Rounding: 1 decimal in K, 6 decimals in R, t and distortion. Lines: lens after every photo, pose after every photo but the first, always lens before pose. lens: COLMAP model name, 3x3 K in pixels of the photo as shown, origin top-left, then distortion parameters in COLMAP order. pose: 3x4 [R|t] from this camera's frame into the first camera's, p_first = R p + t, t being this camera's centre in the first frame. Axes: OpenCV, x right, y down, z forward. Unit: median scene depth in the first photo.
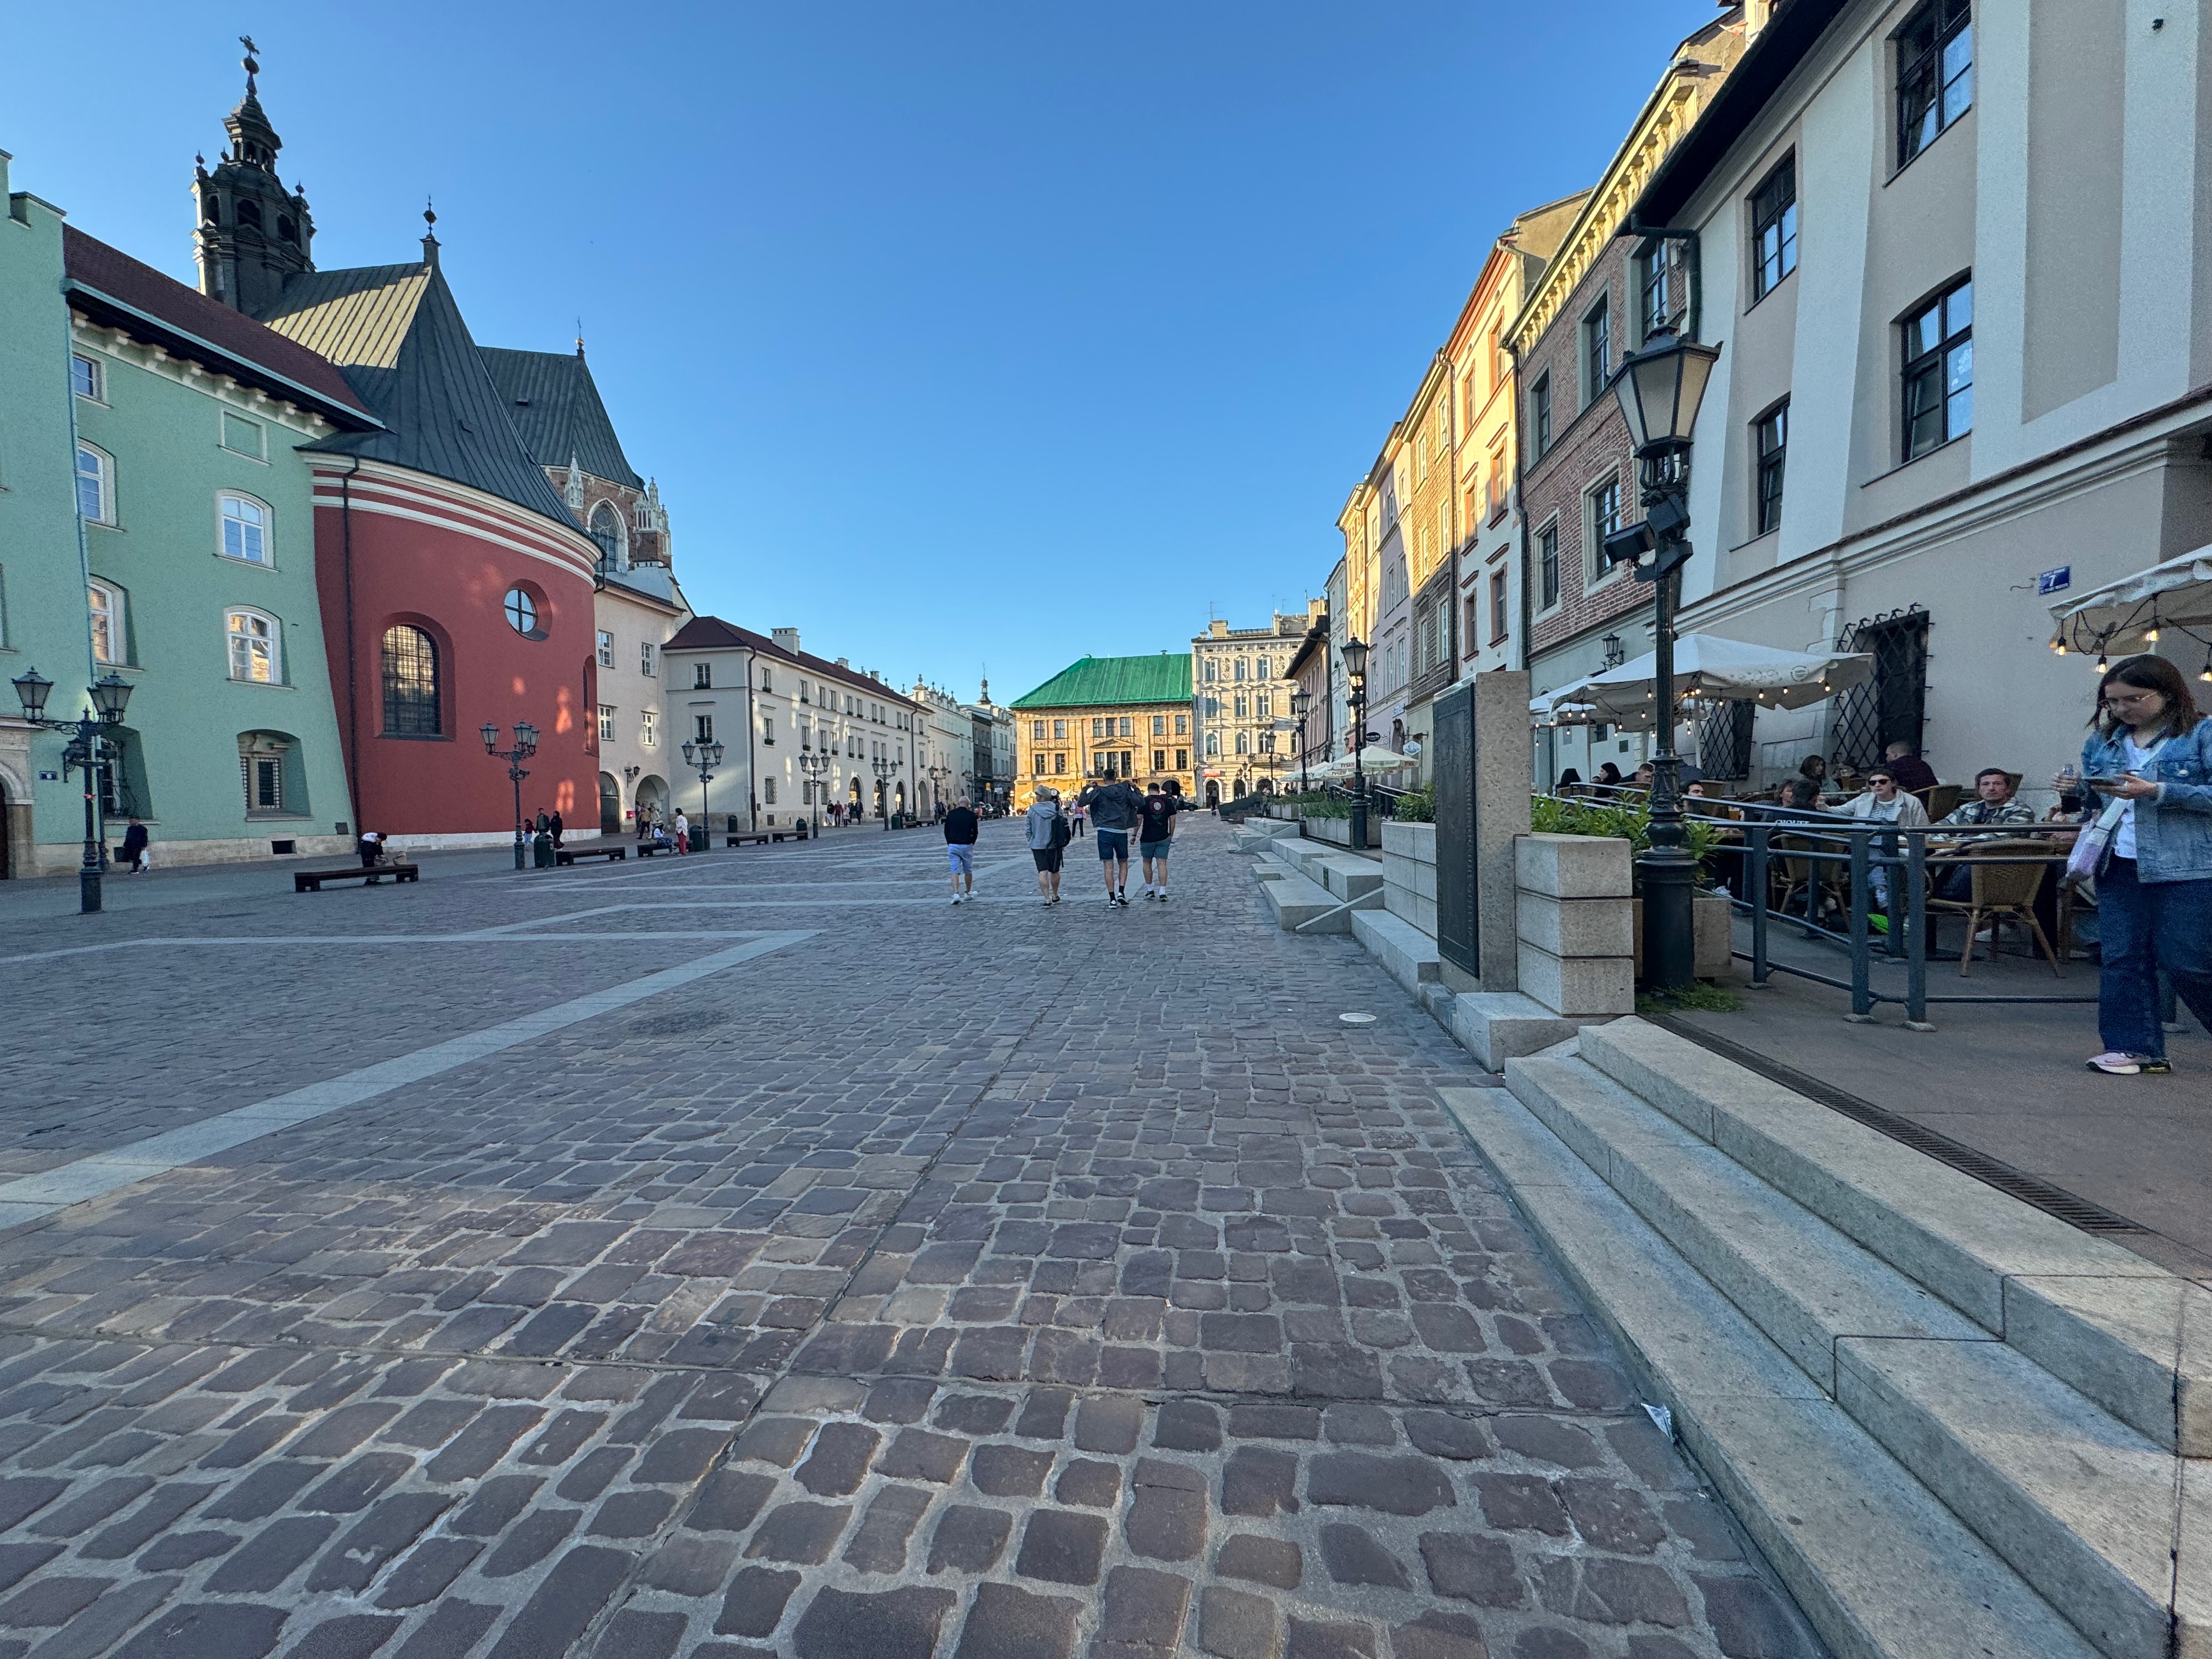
lens RADIAL K [[881.4, 0, 1106.0], [0, 881.4, 829.5], [0, 0, 1]] dist [-0.001486, 0.000055]
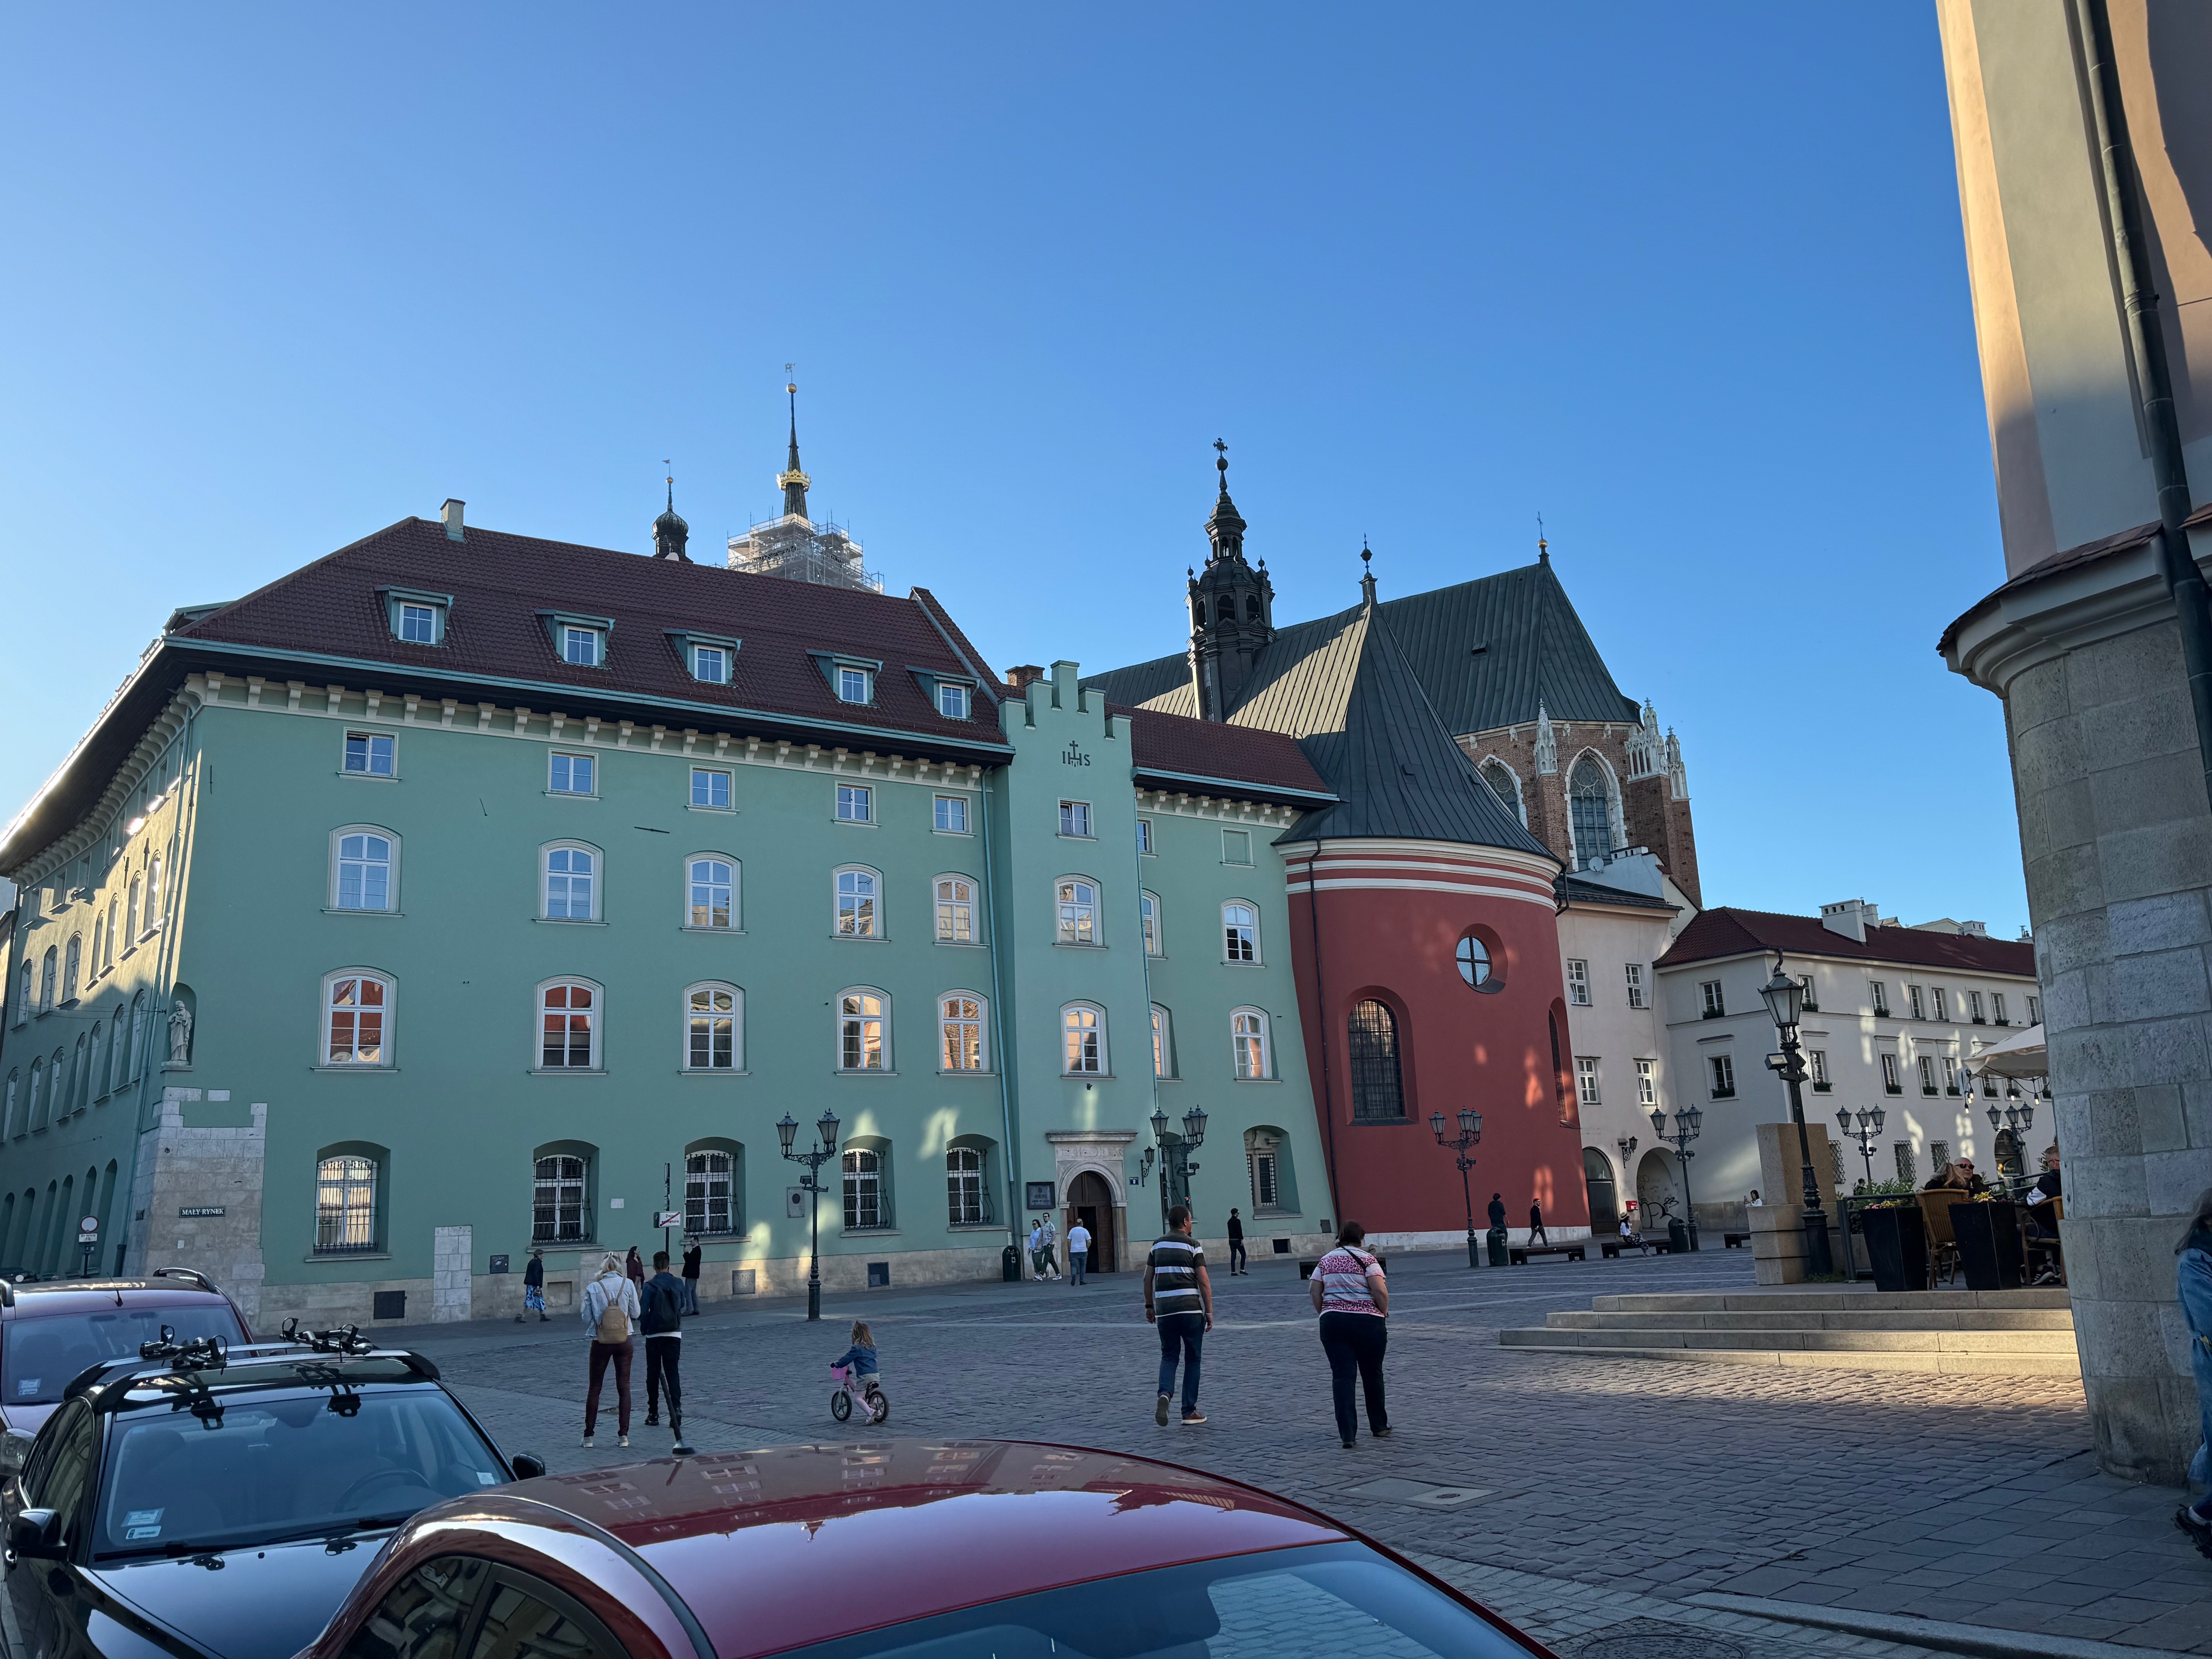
lens RADIAL K [[1746.5, 0, 1106.0], [0, 1746.5, 829.5], [0, 0, 1]] dist [0.207812, -0.424338]
pose [[0.673785, -0.179479, -0.716799, 0.333204], [0.016364, 0.973440, -0.228357, 0.010780], [0.738746, 0.142134, 0.658827, -0.394416]]
